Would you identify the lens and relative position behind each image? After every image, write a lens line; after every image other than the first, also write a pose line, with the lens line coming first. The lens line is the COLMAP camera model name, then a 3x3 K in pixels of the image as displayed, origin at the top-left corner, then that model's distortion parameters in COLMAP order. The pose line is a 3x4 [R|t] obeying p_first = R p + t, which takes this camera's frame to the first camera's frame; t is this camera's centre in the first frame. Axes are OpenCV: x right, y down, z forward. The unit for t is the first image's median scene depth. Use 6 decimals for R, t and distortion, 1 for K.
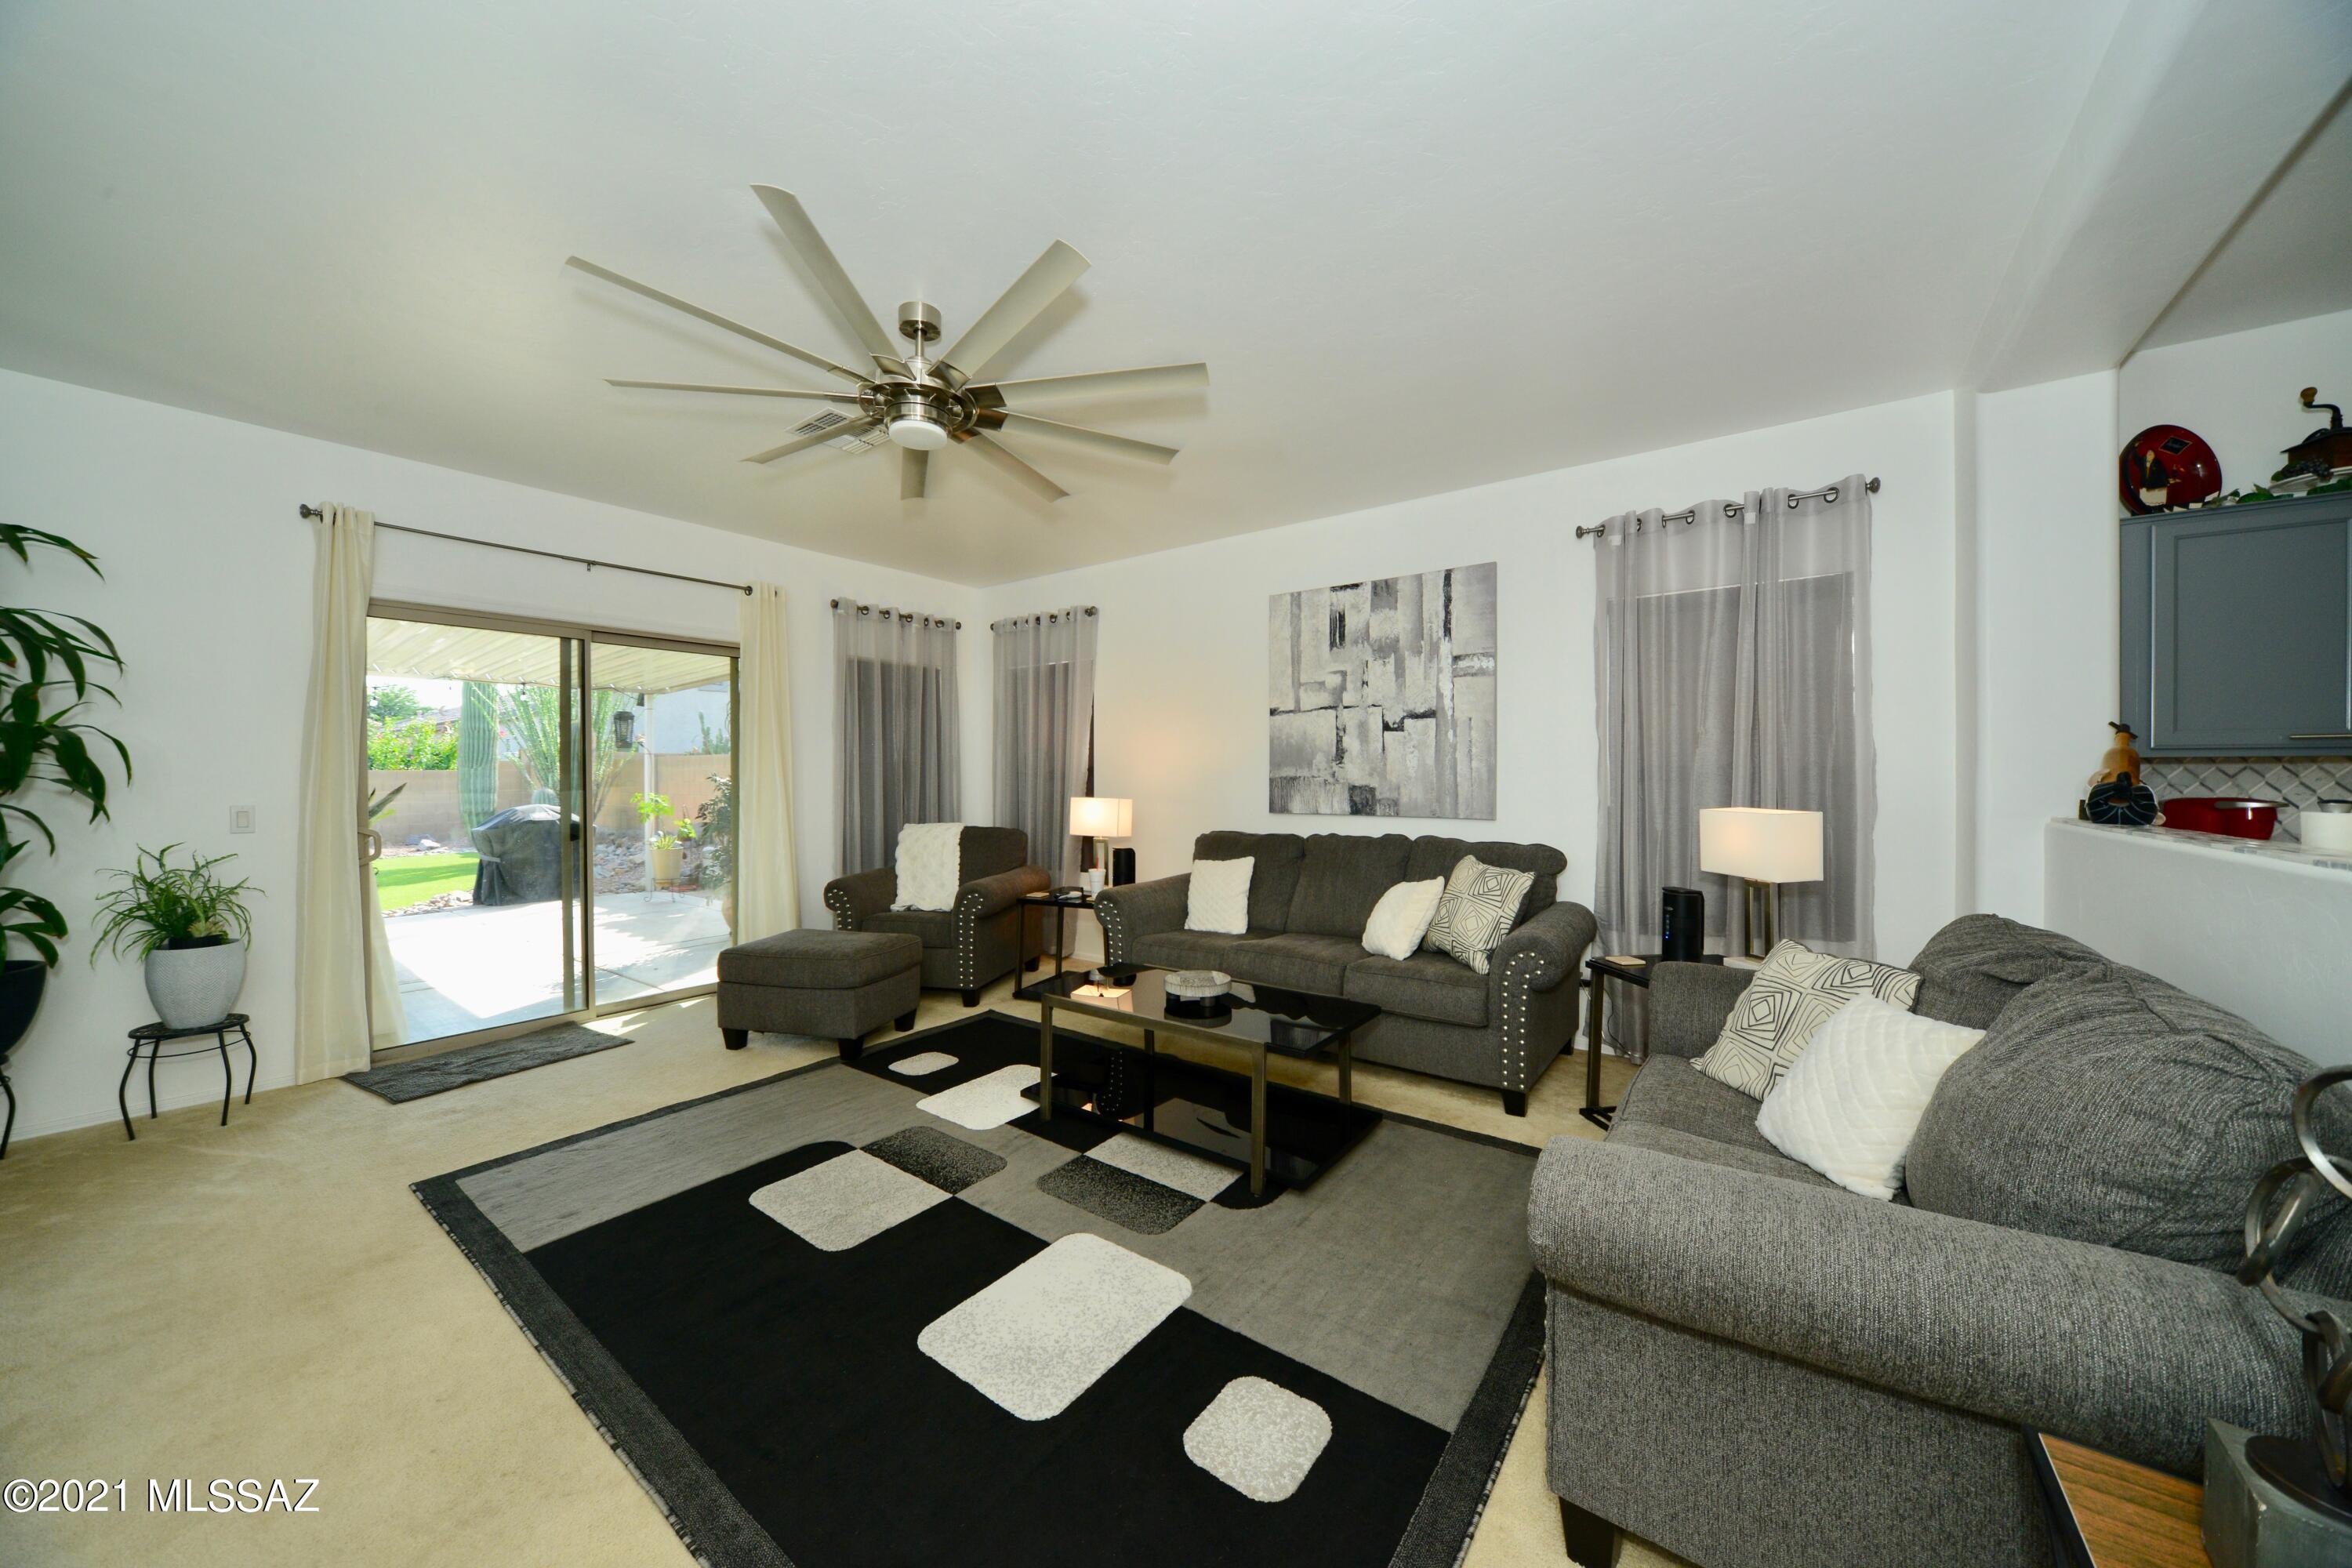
lens RADIAL K [[810.2, 0, 1176.3], [0, 810.2, 778.3], [0, 0, 1]] dist [-0.013050, 0.000799]
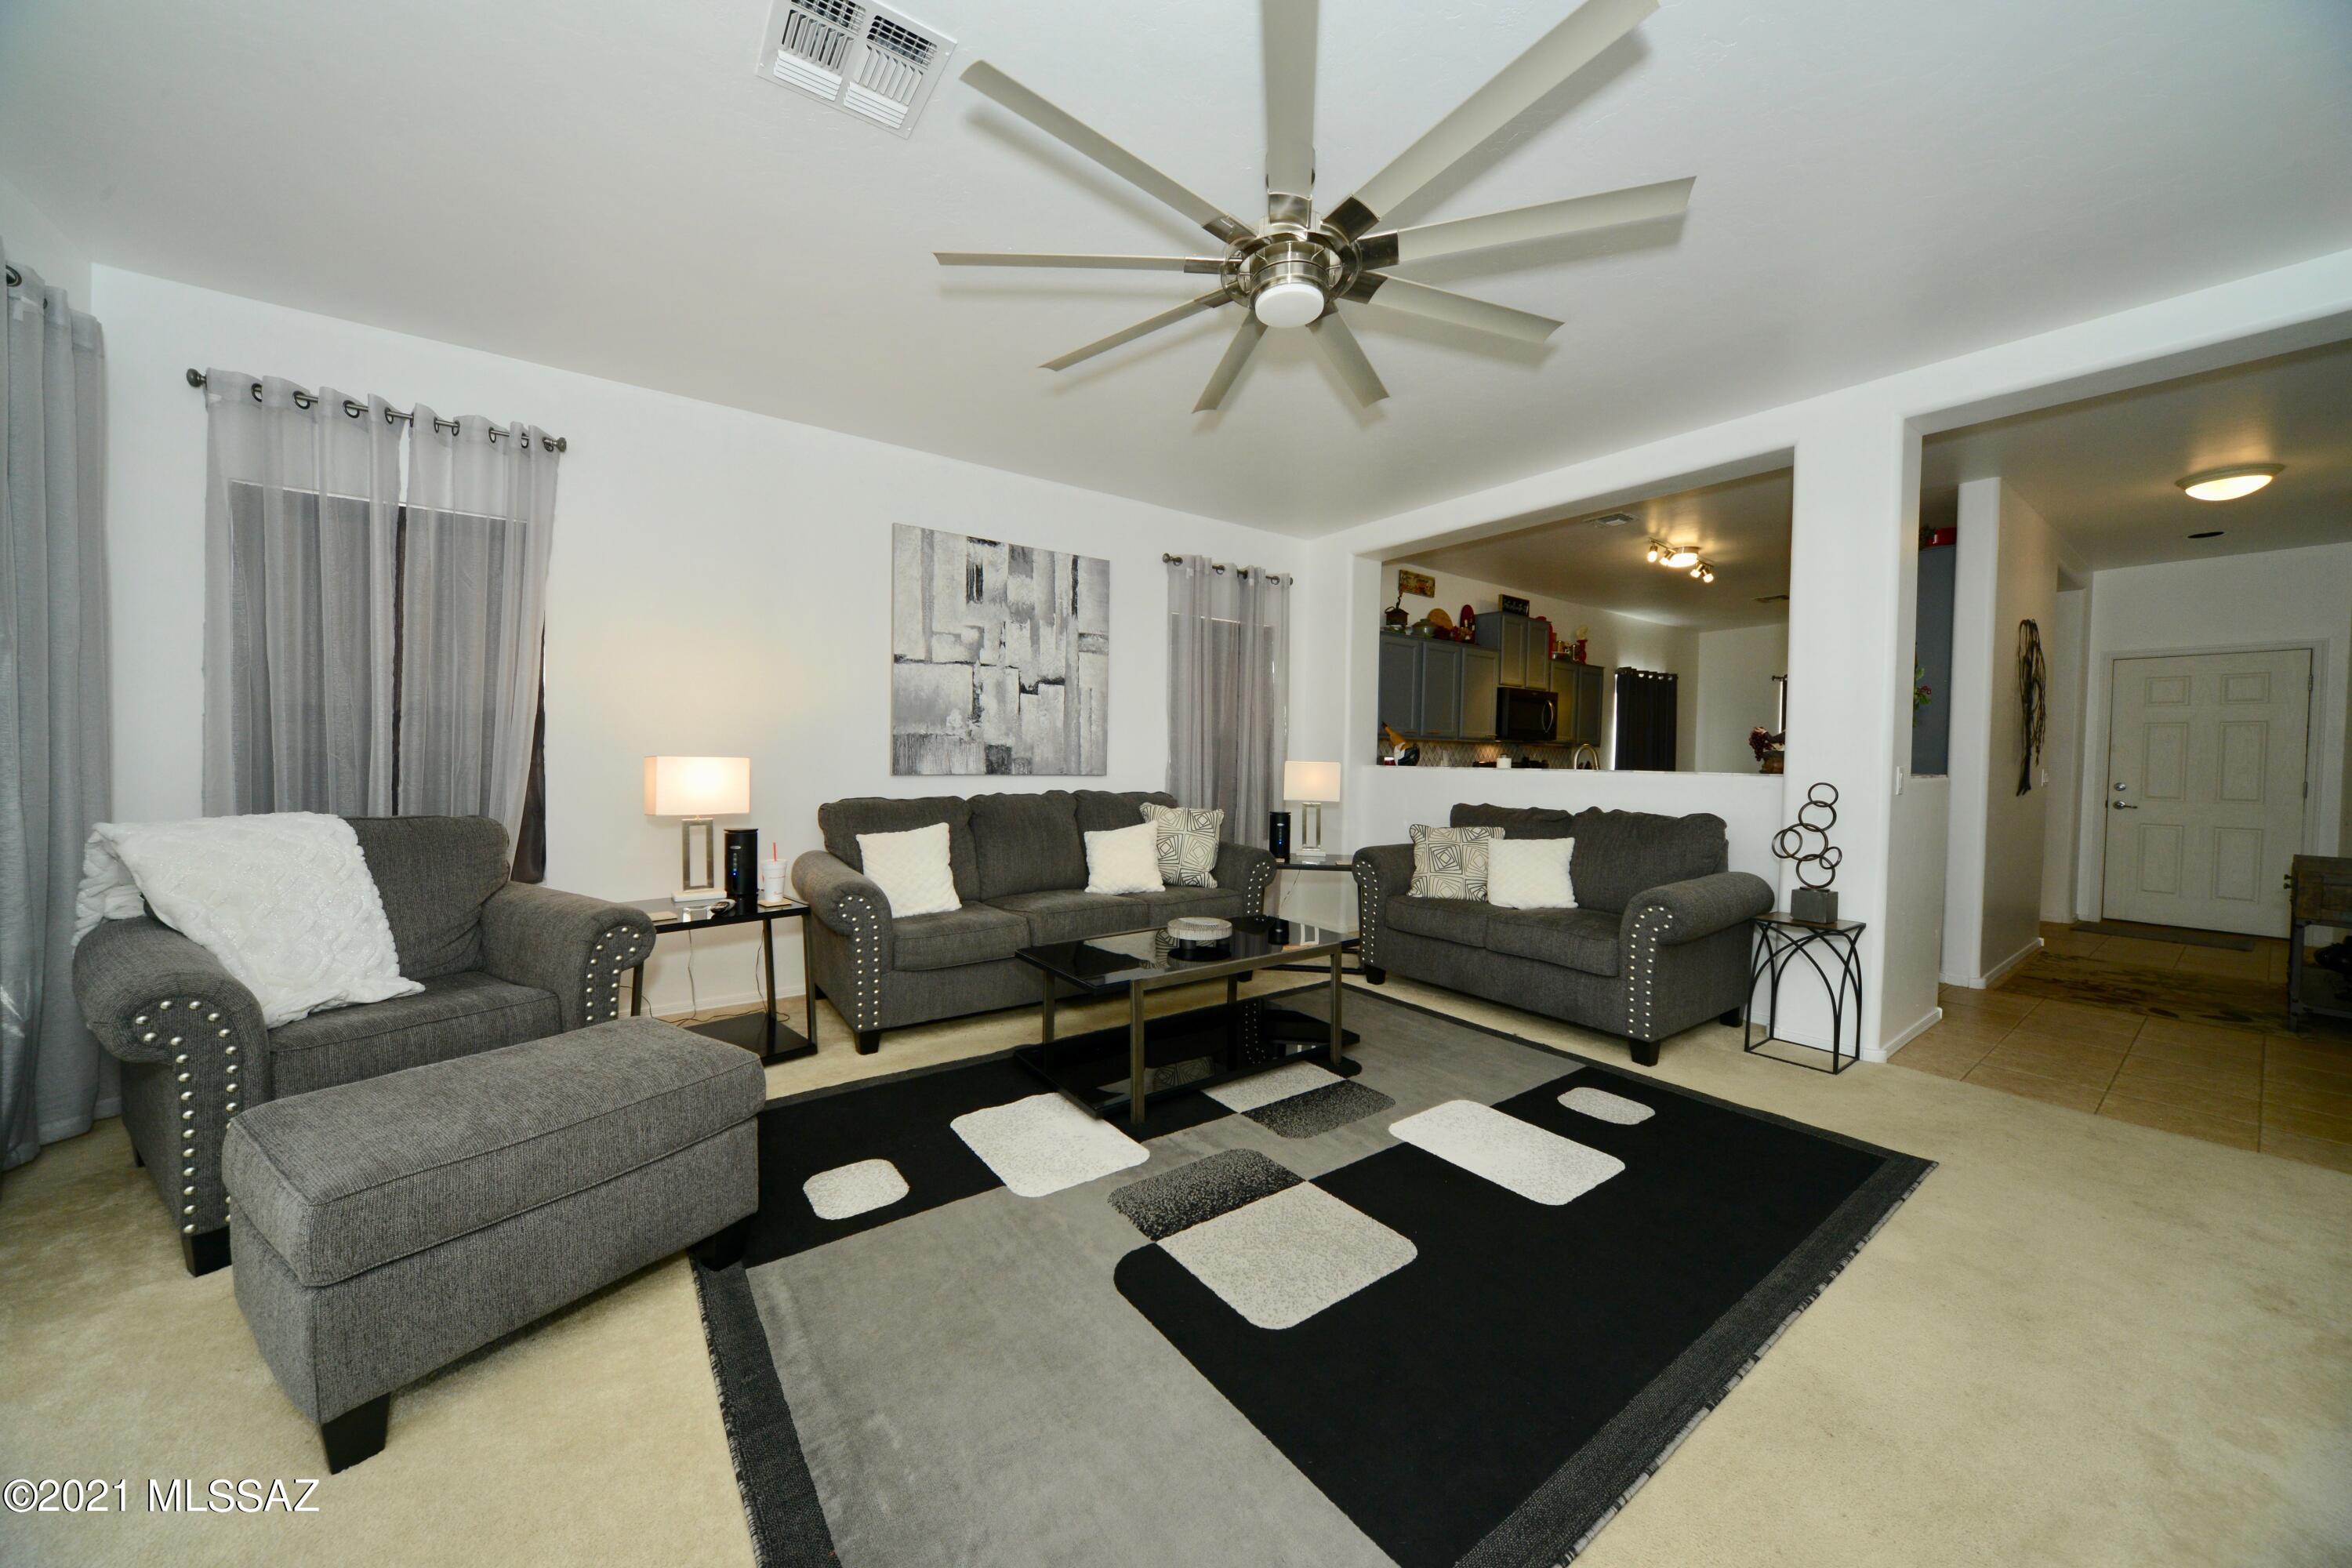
lens RADIAL K [[810.2, 0, 1168.0], [0, 810.2, 774.0], [0, 0, 1]] dist [-0.013050, 0.000799]
pose [[0.309301, -0.012175, 0.950886, -0.704932], [-0.010103, 0.999820, 0.016087, 0.028245], [-0.950911, -0.014582, 0.309122, 0.521961]]
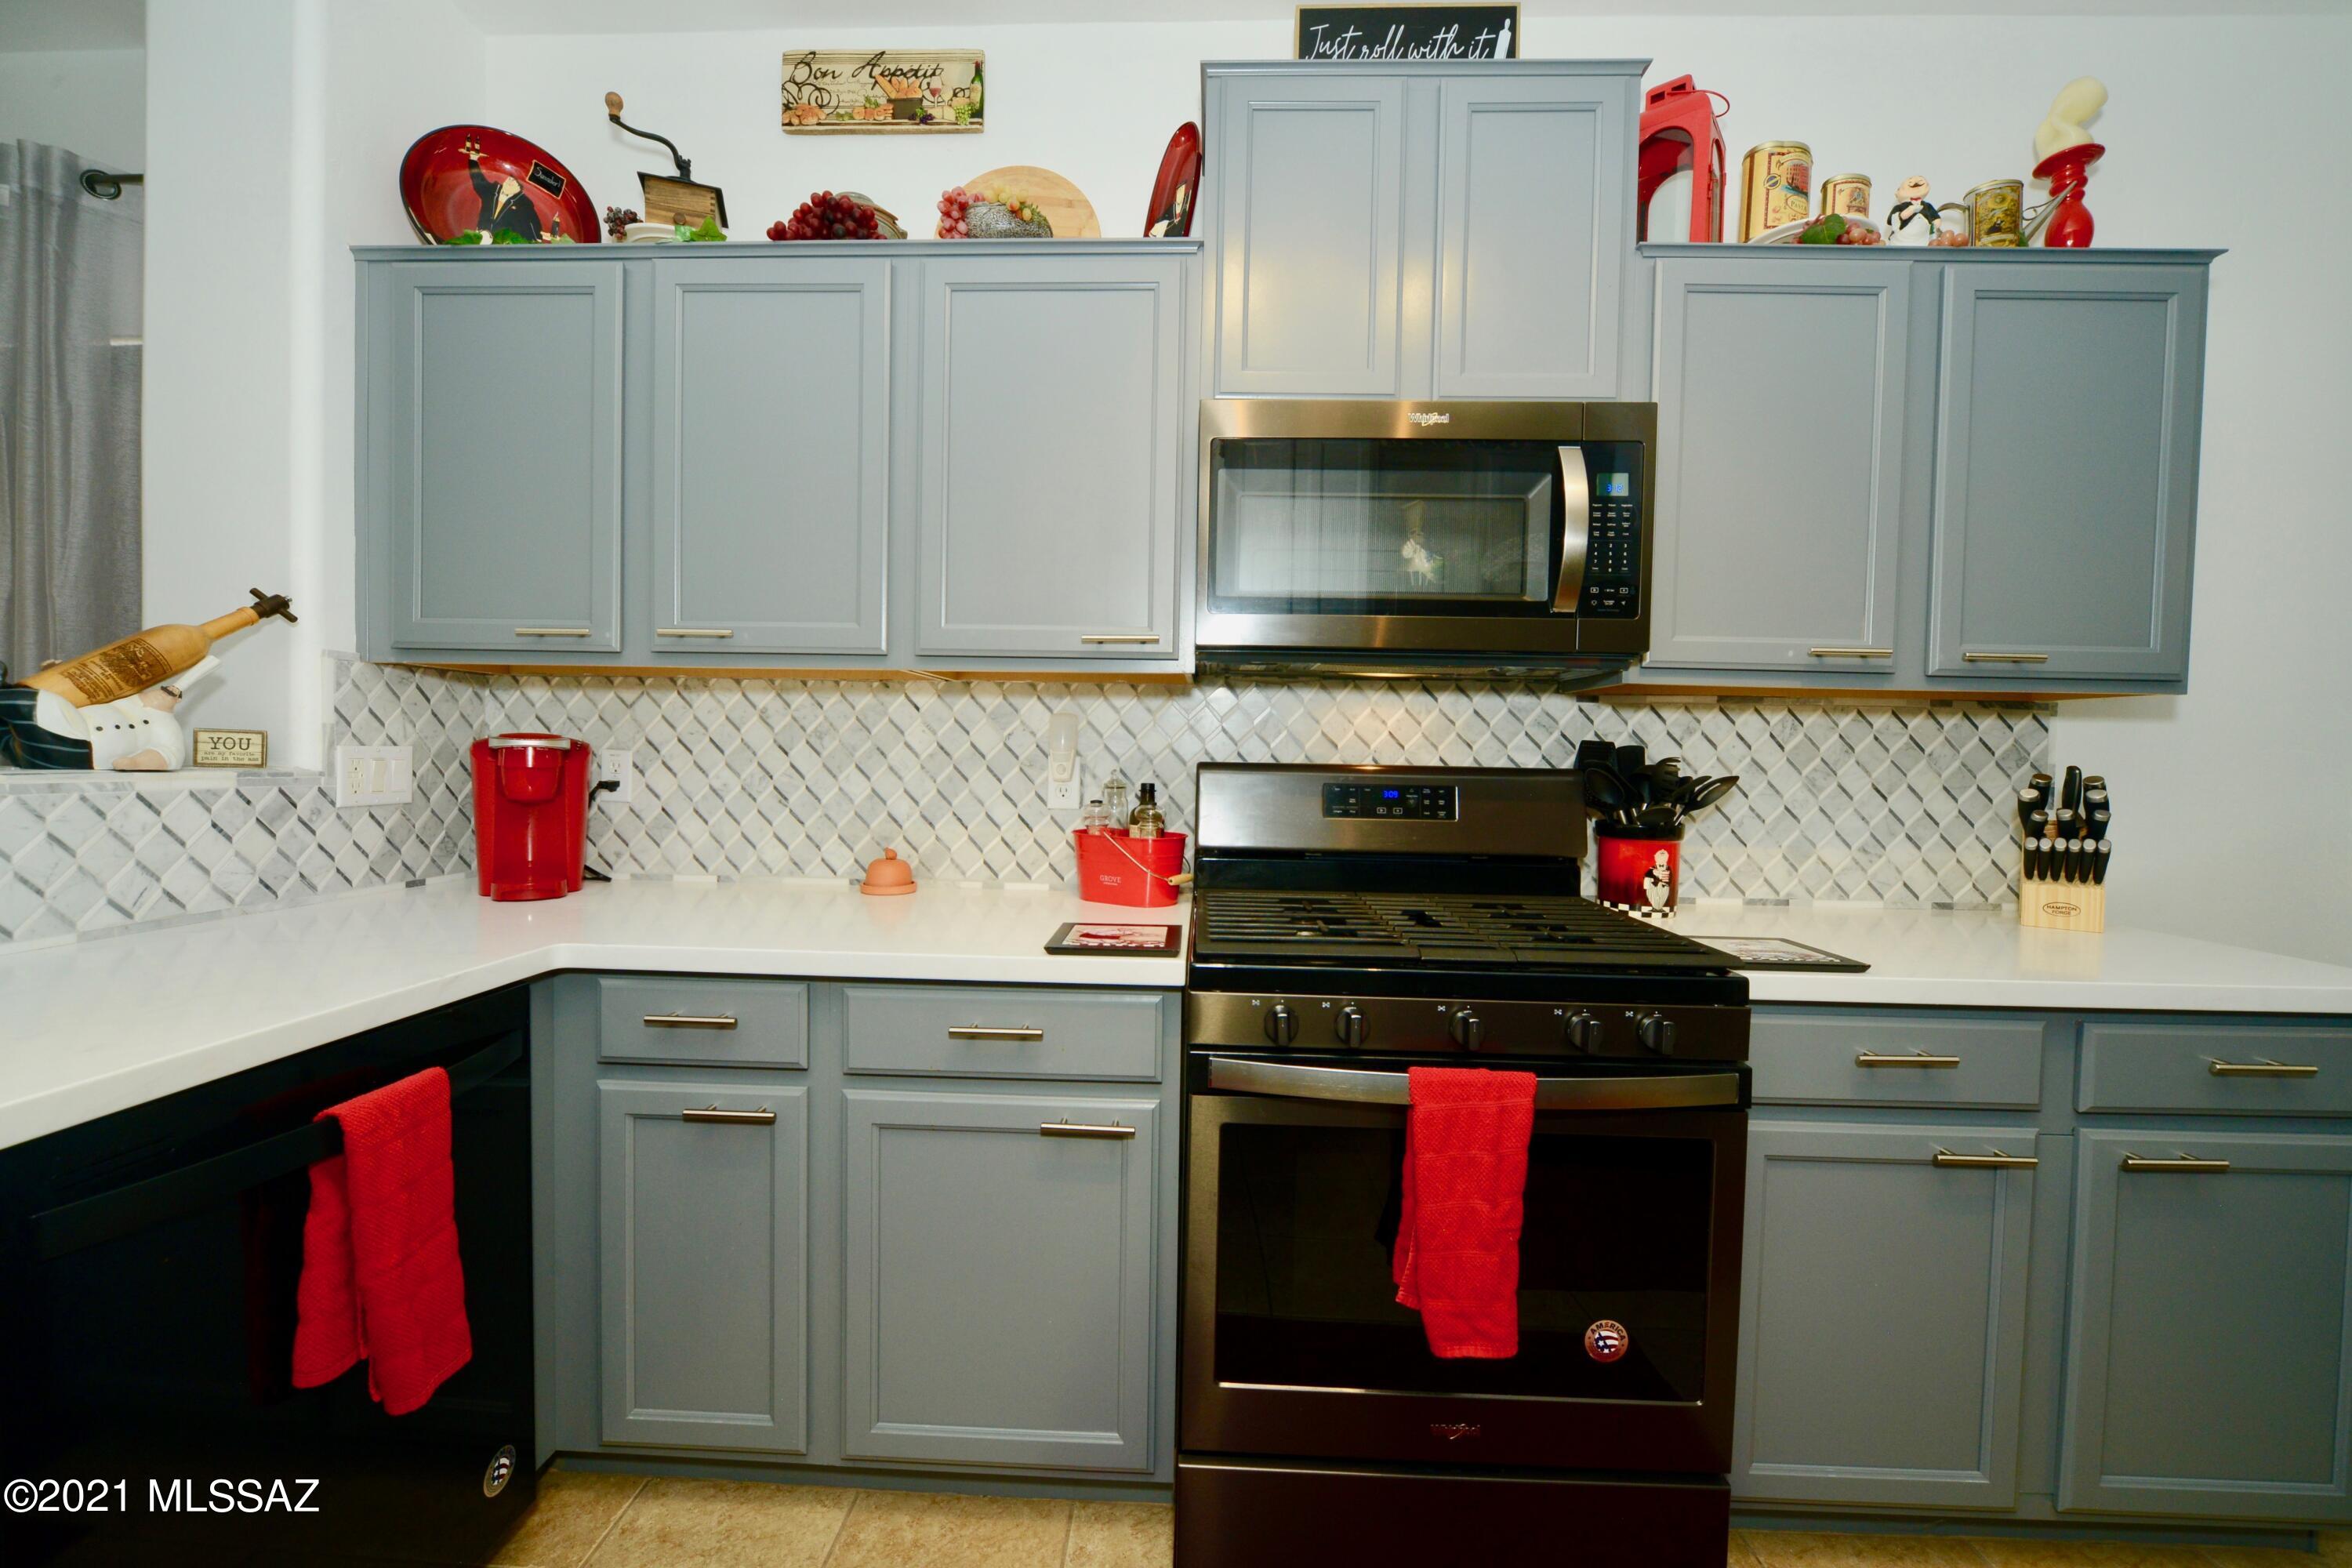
lens RADIAL K [[907.3, 0, 1177.7], [0, 907.3, 779.6], [0, 0, 1]] dist [-0.011871, 0.001026]
pose [[0.828302, 0.004348, 0.560265, 0.818496], [-0.017724, 0.999673, 0.018445, 0.023720], [-0.560001, -0.025208, 0.828108, 0.072106]]
